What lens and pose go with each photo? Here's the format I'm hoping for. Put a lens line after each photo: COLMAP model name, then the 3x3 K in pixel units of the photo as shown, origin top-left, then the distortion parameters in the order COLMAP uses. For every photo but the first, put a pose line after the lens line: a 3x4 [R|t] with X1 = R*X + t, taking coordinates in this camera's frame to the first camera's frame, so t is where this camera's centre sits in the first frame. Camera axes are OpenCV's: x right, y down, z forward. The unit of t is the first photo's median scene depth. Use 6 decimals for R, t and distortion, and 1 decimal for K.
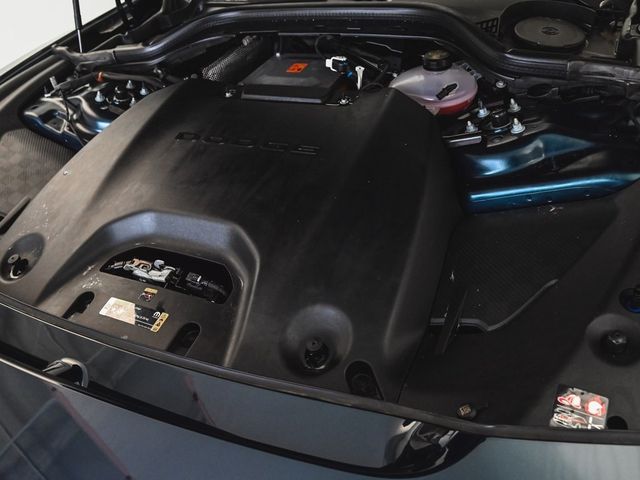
lens RADIAL K [[520.0, 0, 320.0], [0, 520.0, 240.0], [0, 0, 1]] dist [-0.001726, 0.001503]
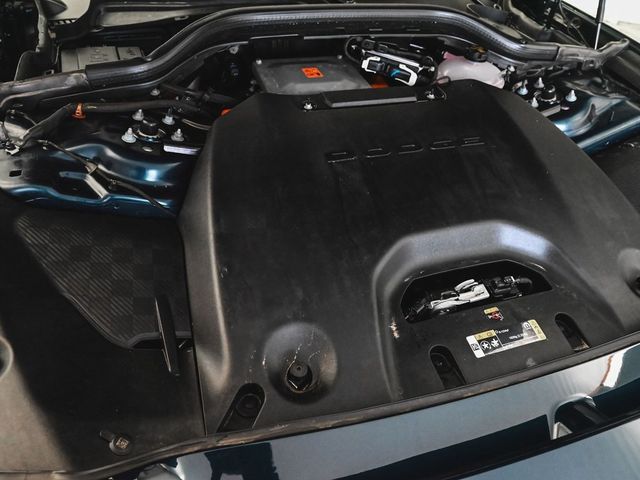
lens RADIAL K [[447.0, 0, 320.0], [0, 447.0, 240.0], [0, 0, 1]] dist [-0.008706, -0.002755]
pose [[0.702874, -0.321612, 0.634456, -0.724918], [0.294372, 0.943501, 0.152155, -0.170347], [-0.647544, 0.079820, 0.757836, 0.409441]]
